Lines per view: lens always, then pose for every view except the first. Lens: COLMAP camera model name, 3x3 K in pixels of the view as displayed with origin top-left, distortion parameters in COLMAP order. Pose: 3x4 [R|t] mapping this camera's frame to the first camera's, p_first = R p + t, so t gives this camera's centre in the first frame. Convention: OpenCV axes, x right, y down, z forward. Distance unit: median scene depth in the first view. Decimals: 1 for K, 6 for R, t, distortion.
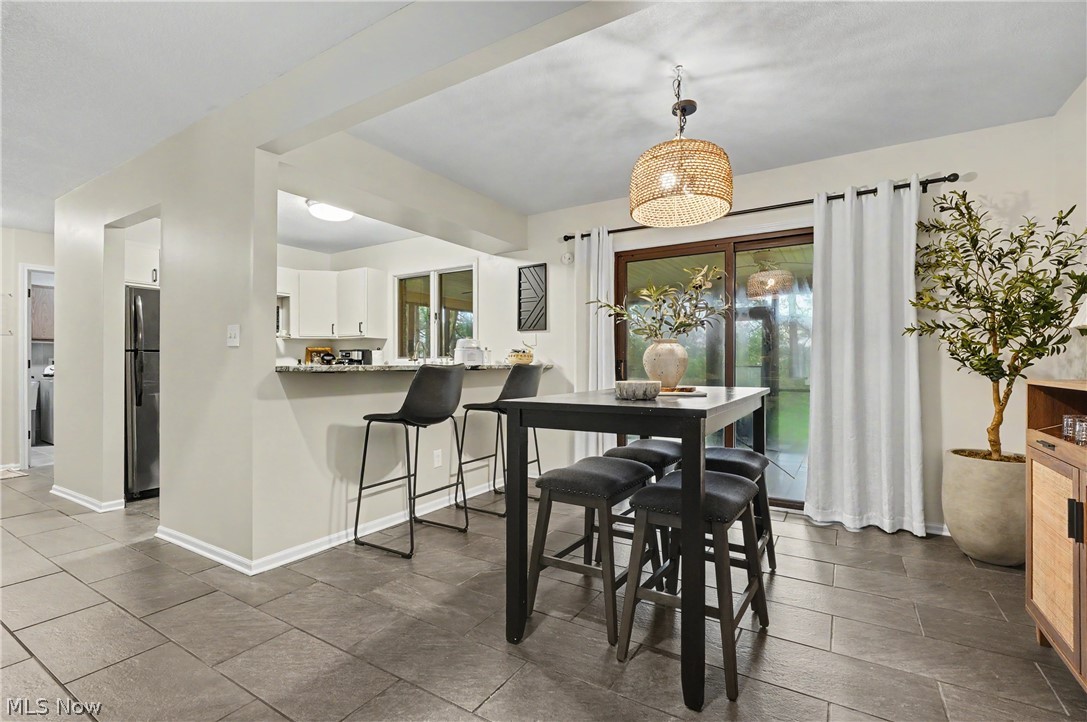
lens RADIAL K [[490.8, 0, 543.5], [0, 490.8, 365.4], [0, 0, 1]] dist [-0.003190, 0.000245]
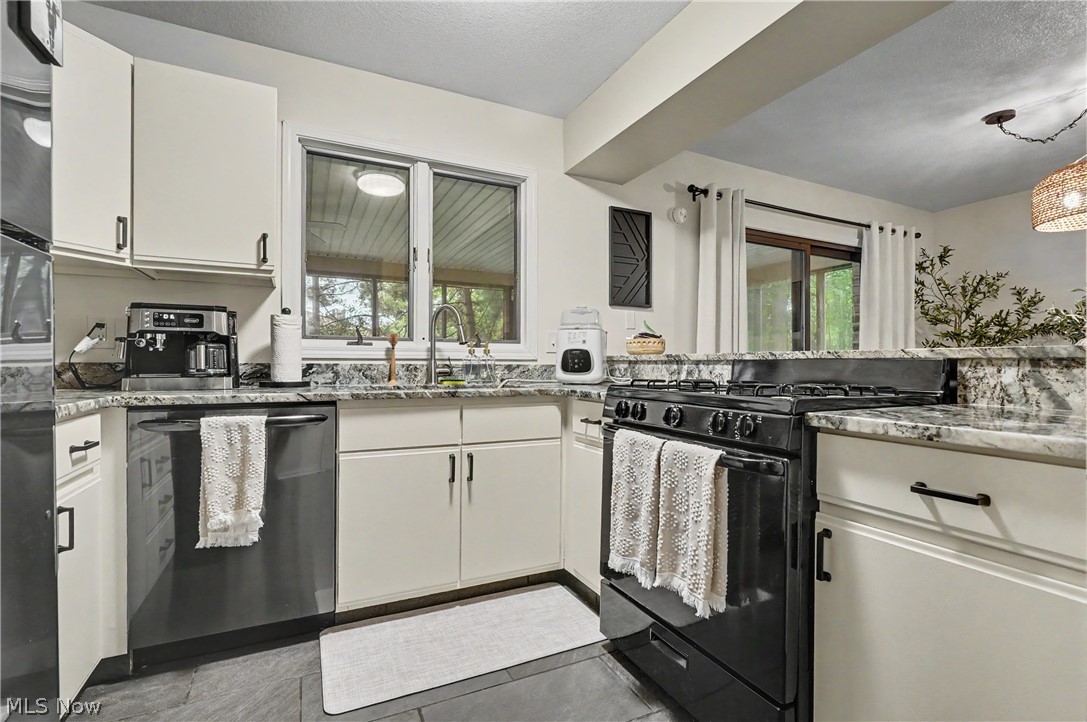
lens RADIAL K [[496.4, 0, 544.8], [0, 496.4, 365.8], [0, 0, 1]] dist [-0.008724, 0.000316]
pose [[0.533103, 0.002209, 0.846047, -0.720583], [-0.002553, 0.999996, -0.001003, 0.012101], [-0.846046, -0.001625, 0.533107, 0.798098]]
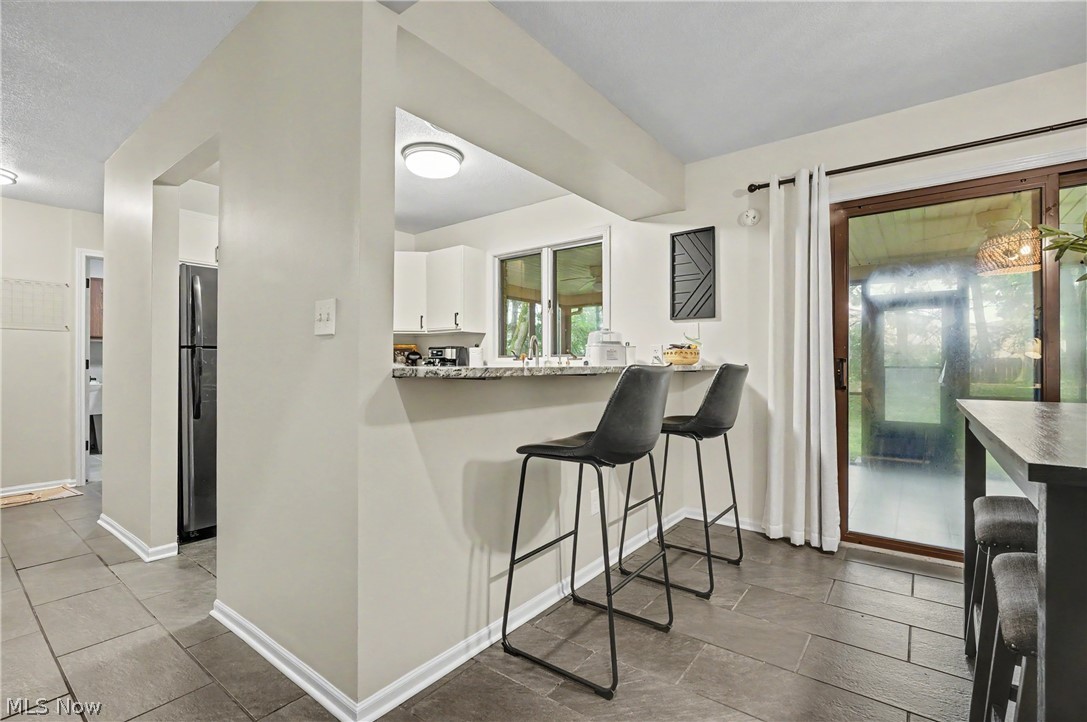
lens RADIAL K [[496.4, 0, 544.8], [0, 496.4, 365.8], [0, 0, 1]] dist [-0.008724, 0.000316]
pose [[0.994827, 0.000705, -0.101579, -0.184009], [-0.000694, 1.000000, 0.000141, -0.000917], [0.101580, -0.000070, 0.994827, 0.257882]]
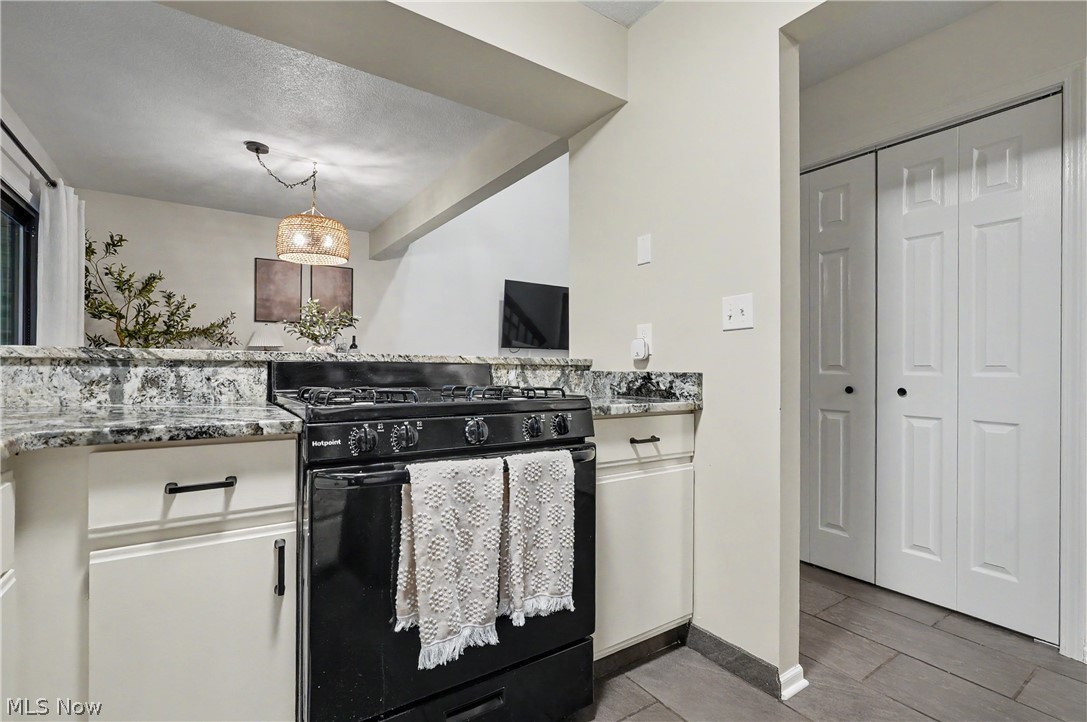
lens RADIAL K [[496.4, 0, 544.8], [0, 496.4, 365.8], [0, 0, 1]] dist [-0.008724, 0.000316]
pose [[-0.913745, -0.002961, 0.406276, -0.540434], [-0.004320, 0.999988, -0.002427, 0.008813], [-0.406264, -0.003973, -0.913747, 1.150305]]
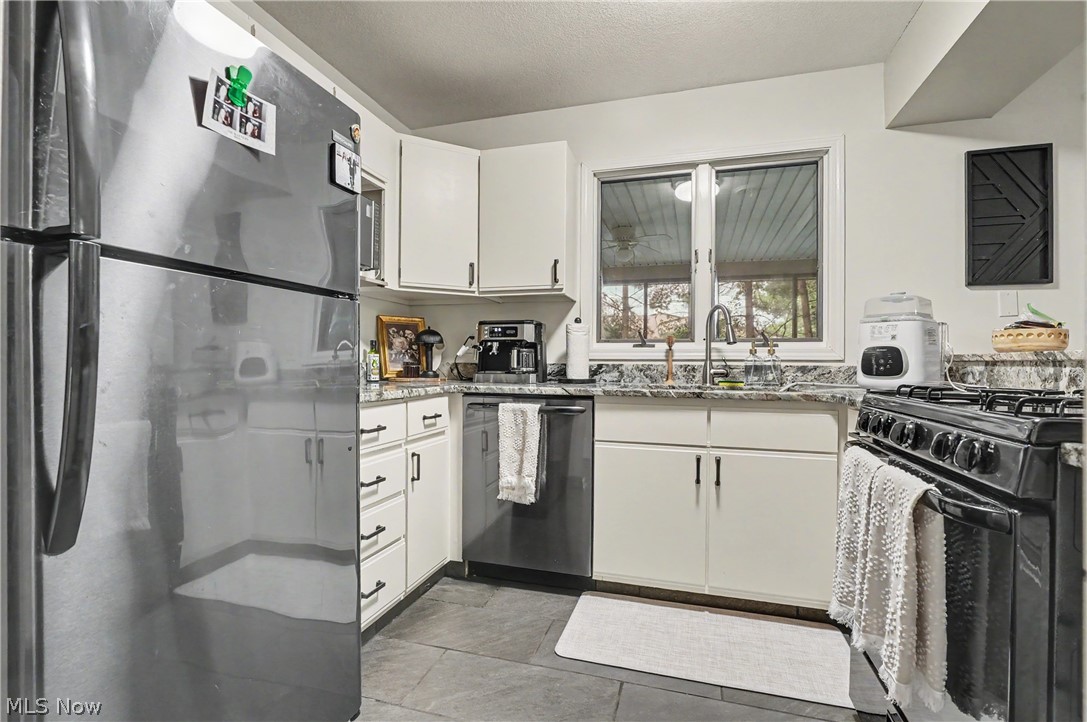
lens RADIAL K [[500.7, 0, 543.5], [0, 500.7, 361.0], [0, 0, 1]] dist [-0.007528, 0.000345]
pose [[0.965313, 0.010780, 0.260873, -0.635282], [-0.008865, 0.999924, -0.008513, 0.012041], [-0.260945, 0.005905, 0.965336, 0.706848]]
